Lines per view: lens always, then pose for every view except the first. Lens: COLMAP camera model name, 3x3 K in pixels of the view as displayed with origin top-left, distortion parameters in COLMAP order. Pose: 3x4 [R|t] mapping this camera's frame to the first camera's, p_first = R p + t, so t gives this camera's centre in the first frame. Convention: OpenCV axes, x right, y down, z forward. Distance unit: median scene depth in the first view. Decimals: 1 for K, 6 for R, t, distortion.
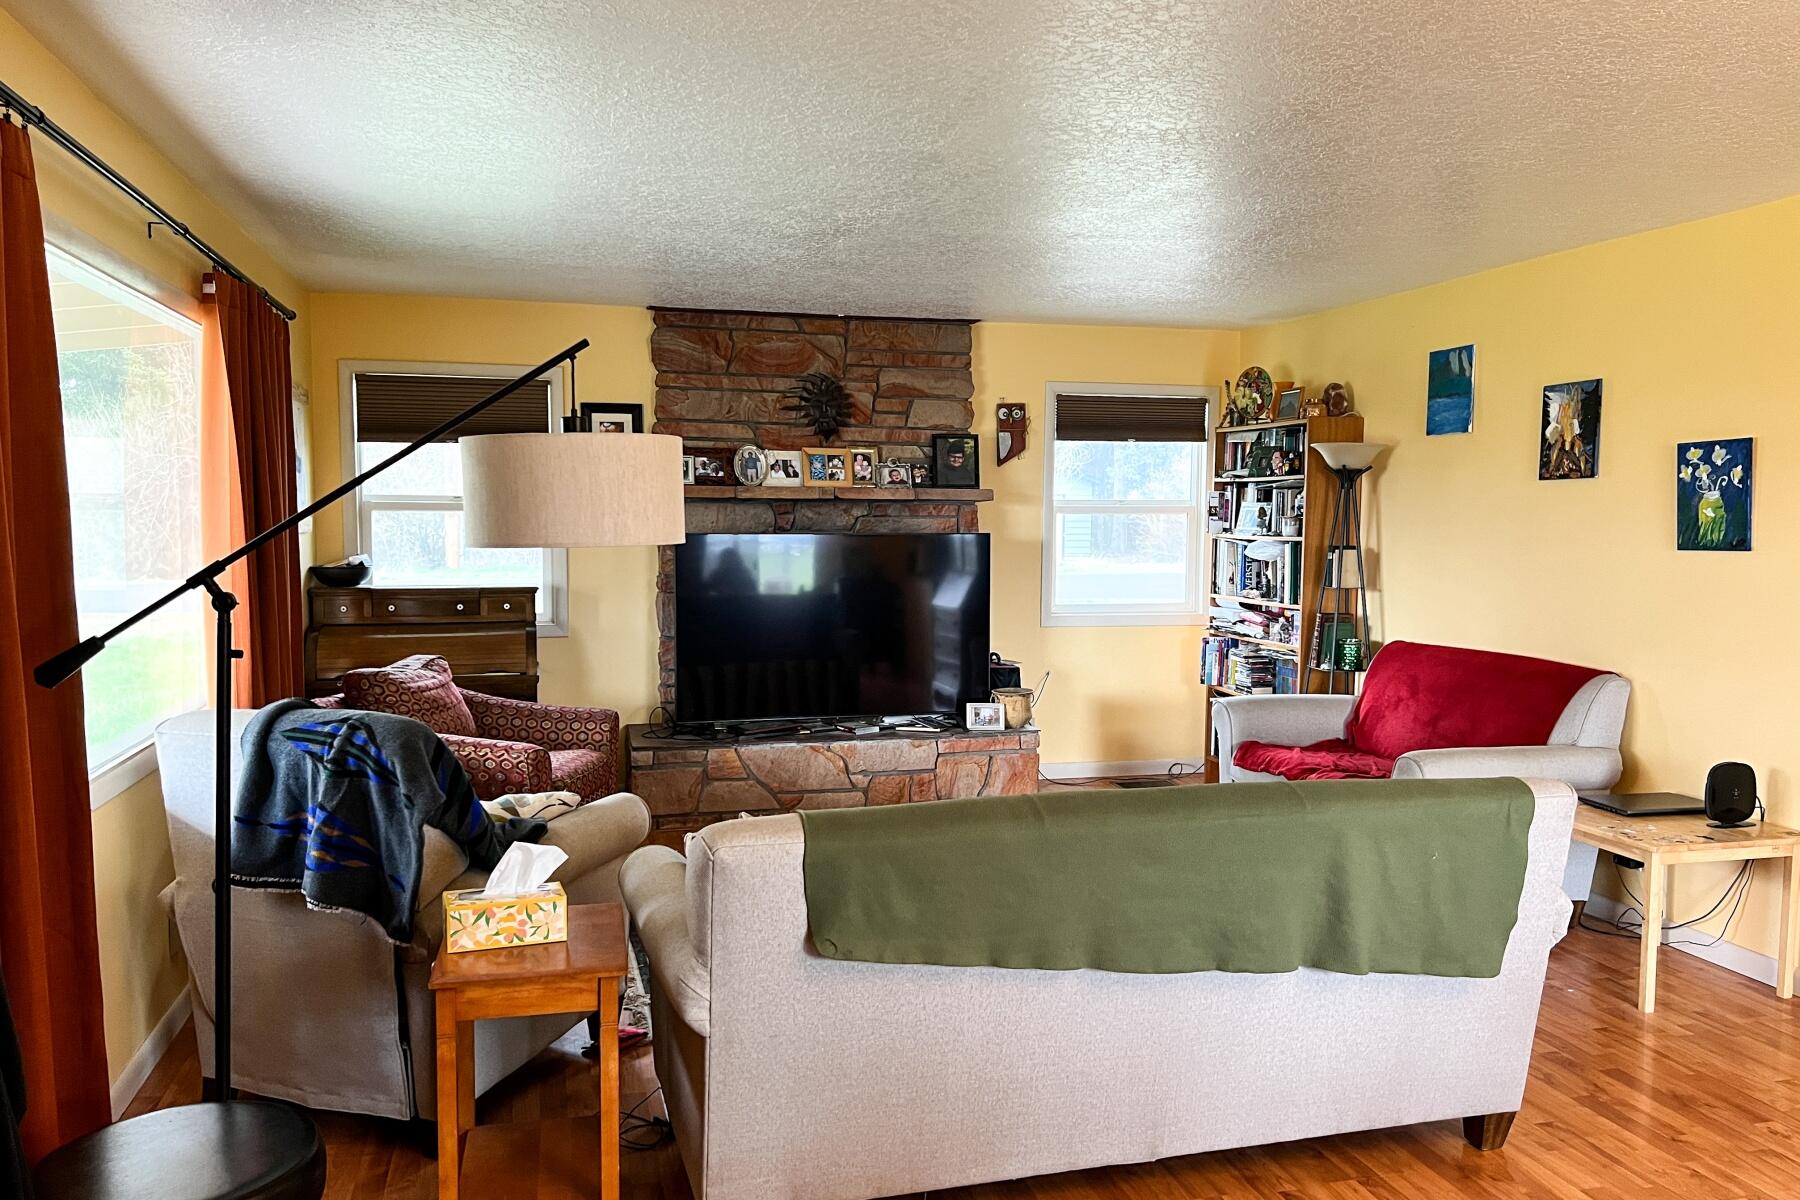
lens RADIAL K [[1336.0, 0, 900.0], [0, 1336.0, 628.0], [0, 0, 1]] dist [-0.000954, -0.000268]
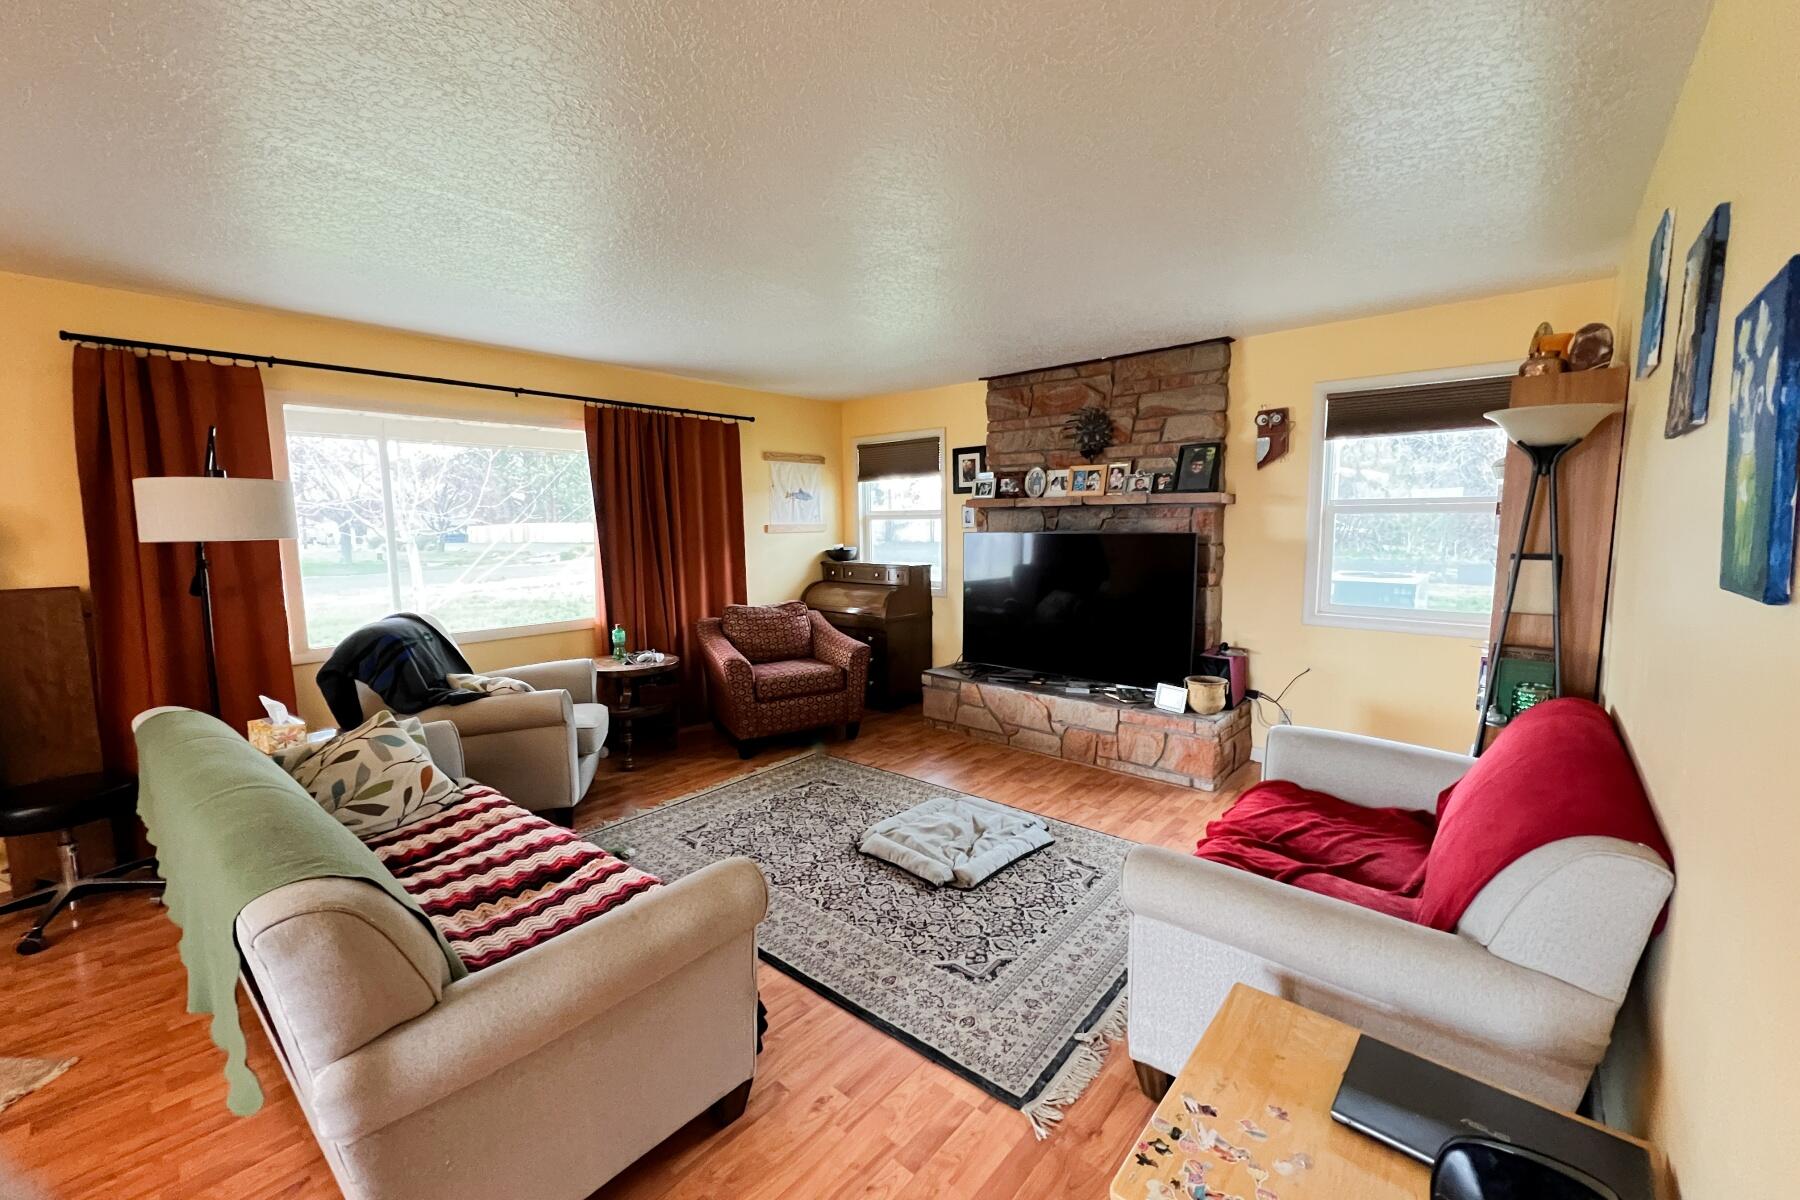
lens RADIAL K [[704.7, 0, 900.0], [0, 704.7, 600.0], [0, 0, 1]] dist [-0.043952, -0.000065]
pose [[0.549936, 0.081210, -0.831249, 0.409965], [-0.052871, 0.996650, 0.062390, -0.038538], [0.833532, 0.009639, 0.552387, 0.479185]]
